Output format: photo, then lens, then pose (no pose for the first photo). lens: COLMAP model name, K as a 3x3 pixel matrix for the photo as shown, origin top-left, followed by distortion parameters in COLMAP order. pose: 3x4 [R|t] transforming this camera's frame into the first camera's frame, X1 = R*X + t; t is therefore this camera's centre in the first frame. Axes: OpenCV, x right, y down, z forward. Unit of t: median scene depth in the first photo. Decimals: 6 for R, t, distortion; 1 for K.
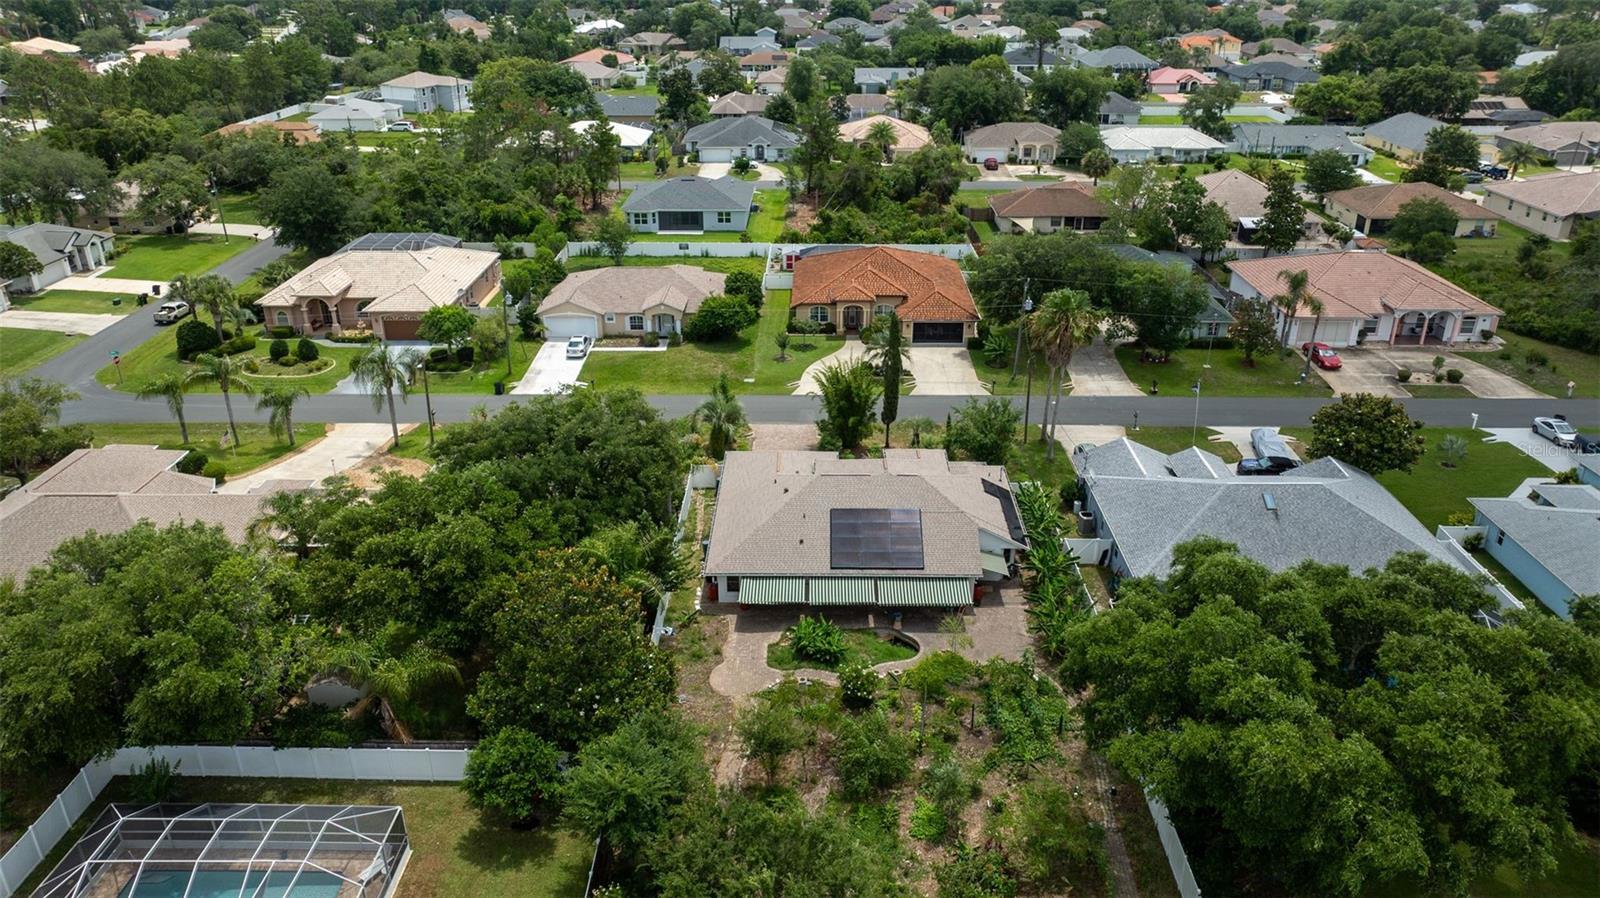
lens RADIAL K [[1152.2, 0, 800.0], [0, 1152.2, 449.0], [0, 0, 1]] dist [-0.037996, 0.031034]
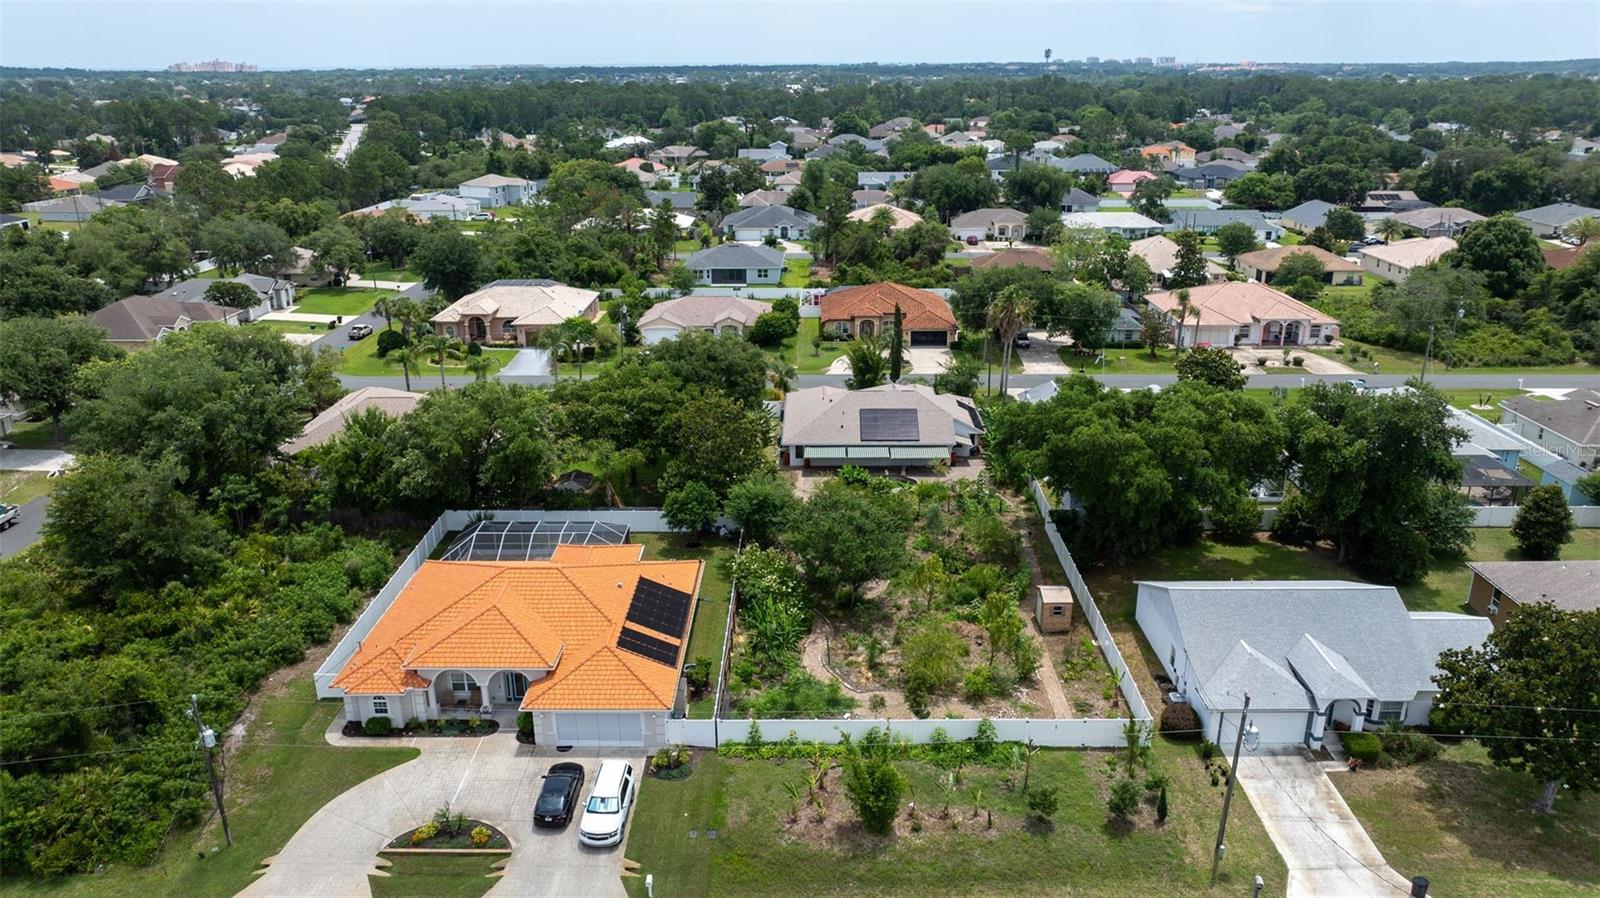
lens RADIAL K [[1152.2, 0, 800.0], [0, 1152.2, 449.0], [0, 0, 1]] dist [-0.037996, 0.031034]
pose [[0.999990, -0.004321, 0.000885, -0.027129], [0.004387, 0.995161, -0.098157, 0.124226], [-0.000456, 0.098160, 0.995171, -0.269370]]
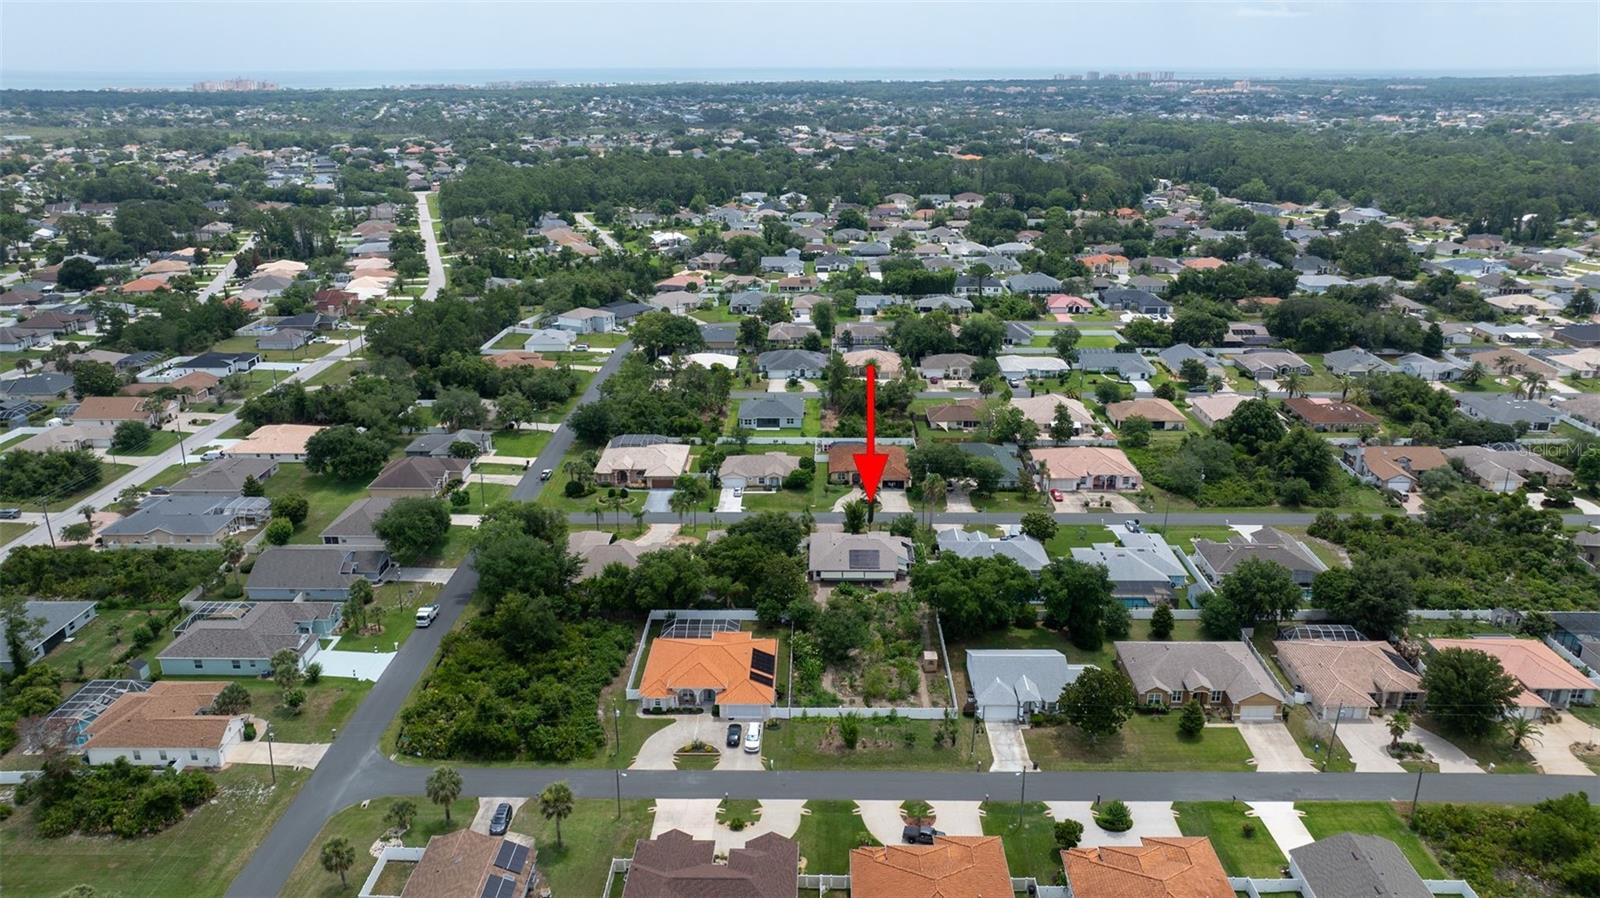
lens RADIAL K [[1152.2, 0, 800.0], [0, 1152.2, 449.0], [0, 0, 1]] dist [-0.037996, 0.031034]
pose [[0.999995, -0.001623, -0.002830, -0.045311], [0.001335, 0.995090, -0.098965, 0.041546], [0.002976, 0.098961, 0.995087, -0.979741]]
